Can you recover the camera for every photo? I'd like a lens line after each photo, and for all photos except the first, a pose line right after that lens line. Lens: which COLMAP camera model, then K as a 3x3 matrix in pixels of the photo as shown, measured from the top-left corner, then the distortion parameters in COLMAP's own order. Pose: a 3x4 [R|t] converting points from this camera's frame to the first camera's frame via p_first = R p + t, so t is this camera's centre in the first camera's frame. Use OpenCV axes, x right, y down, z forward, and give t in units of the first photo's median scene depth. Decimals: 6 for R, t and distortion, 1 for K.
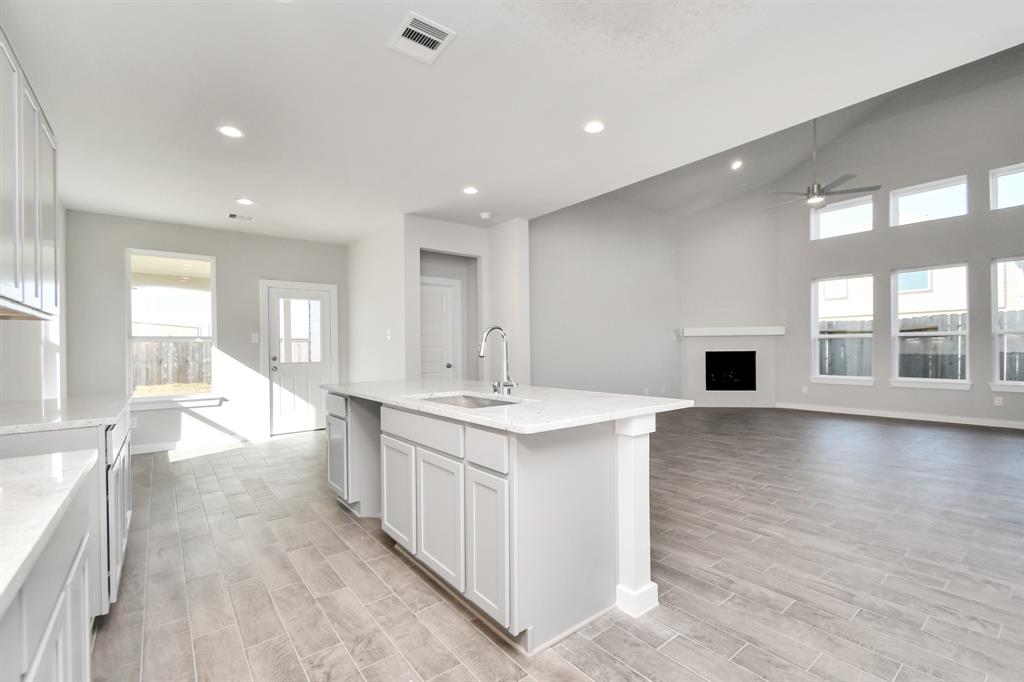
lens RADIAL K [[446.8, 0, 511.8], [0, 446.8, 345.9], [0, 0, 1]] dist [0.005654, -0.002131]
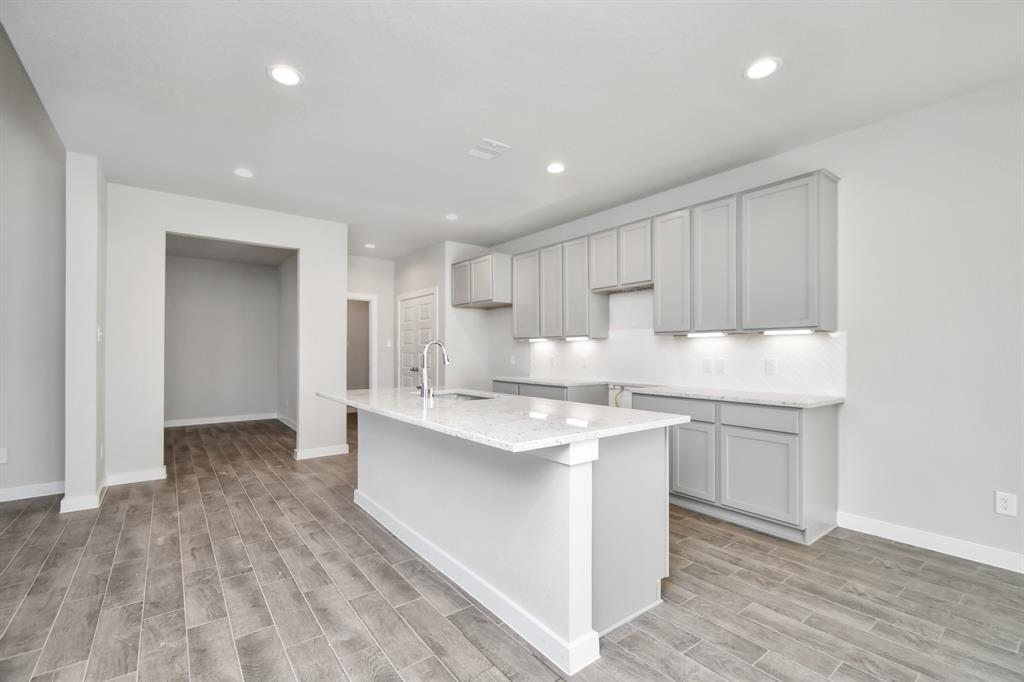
lens RADIAL K [[446.8, 0, 510.7], [0, 446.8, 344.2], [0, 0, 1]] dist [0.005654, -0.002131]
pose [[-0.999840, 0.010236, 0.014685, -0.261591], [0.009849, 0.999608, -0.026222, 0.002598], [-0.014947, -0.026074, -0.999548, 2.209252]]
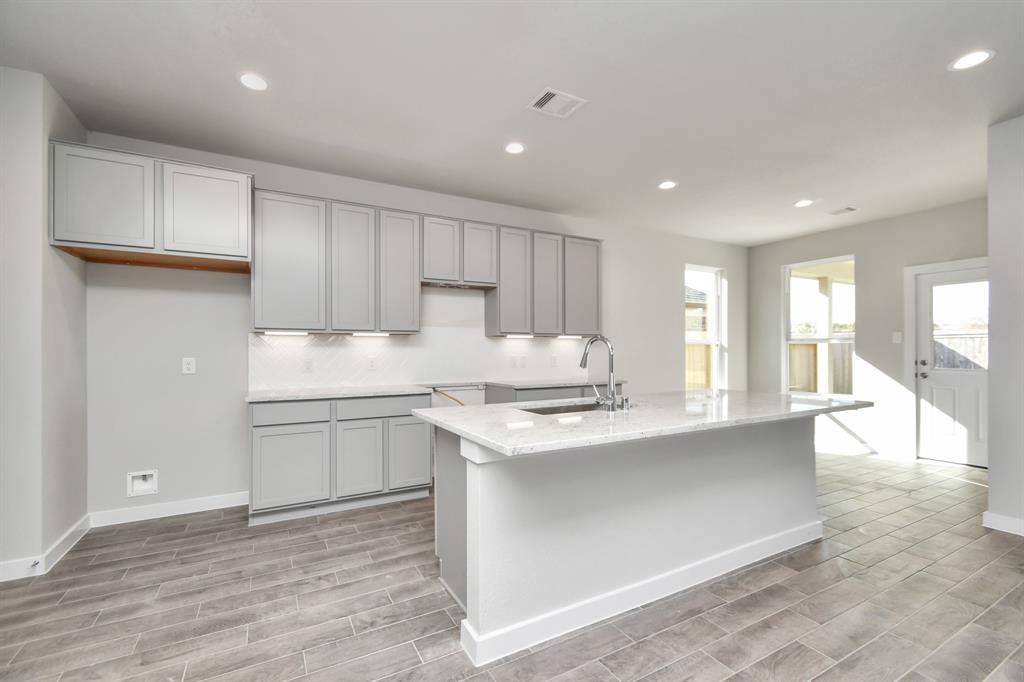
lens RADIAL K [[446.8, 0, 507.7], [0, 446.8, 350.8], [0, 0, 1]] dist [0.005654, -0.002131]
pose [[-0.164638, 0.017116, -0.986206, 0.910340], [0.009845, 0.999828, 0.015709, -0.031589], [0.986305, -0.007123, -0.164778, 0.952179]]
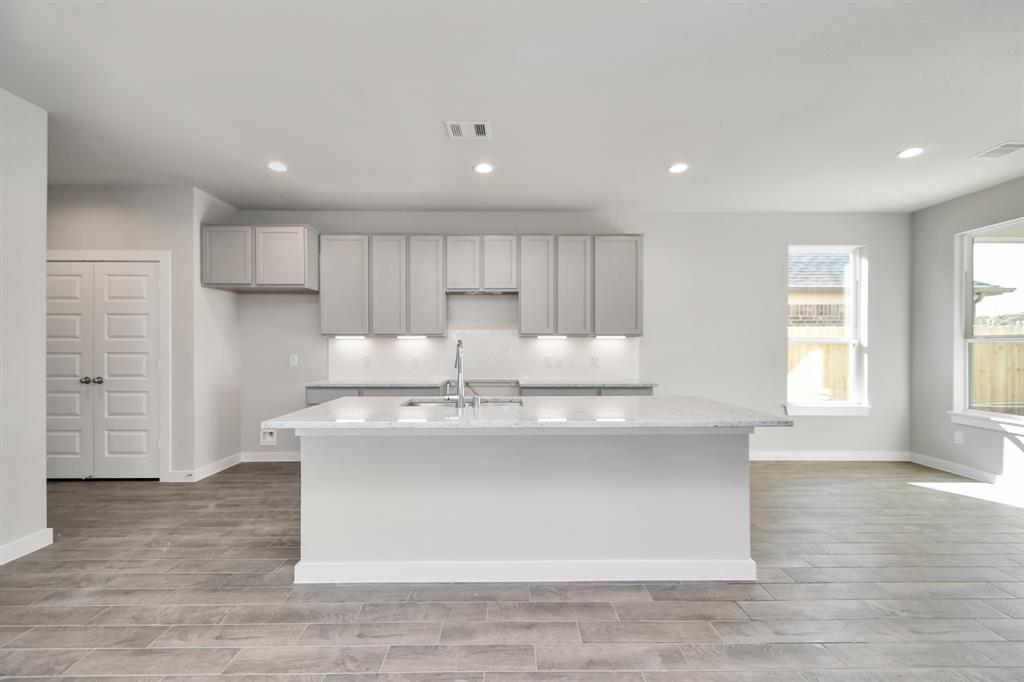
lens RADIAL K [[446.8, 0, 510.4], [0, 446.8, 347.4], [0, 0, 1]] dist [0.005654, -0.002131]
pose [[-0.611978, 0.013577, -0.790758, 0.711739], [0.013335, 0.999888, 0.006847, -0.032677], [0.790763, -0.006355, -0.612090, 1.716973]]
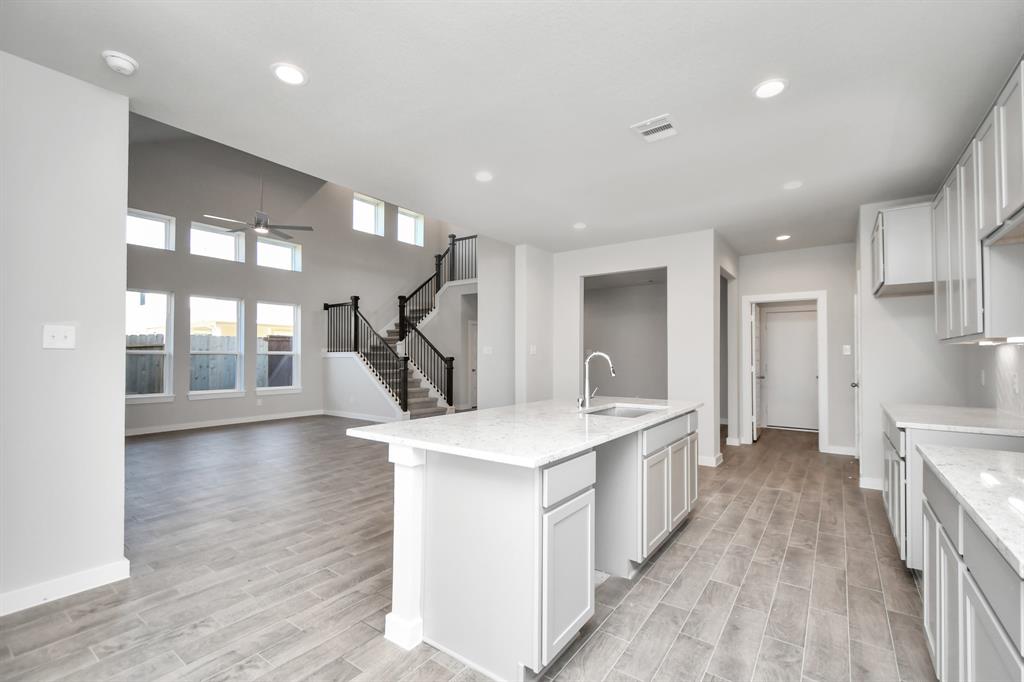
lens RADIAL K [[446.8, 0, 511.1], [0, 446.8, 347.4], [0, 0, 1]] dist [0.005654, -0.002131]
pose [[-0.273794, 0.031016, 0.961288, -1.159449], [-0.004940, 0.999421, -0.033653, -0.014114], [-0.961776, -0.013962, -0.273483, 1.556233]]
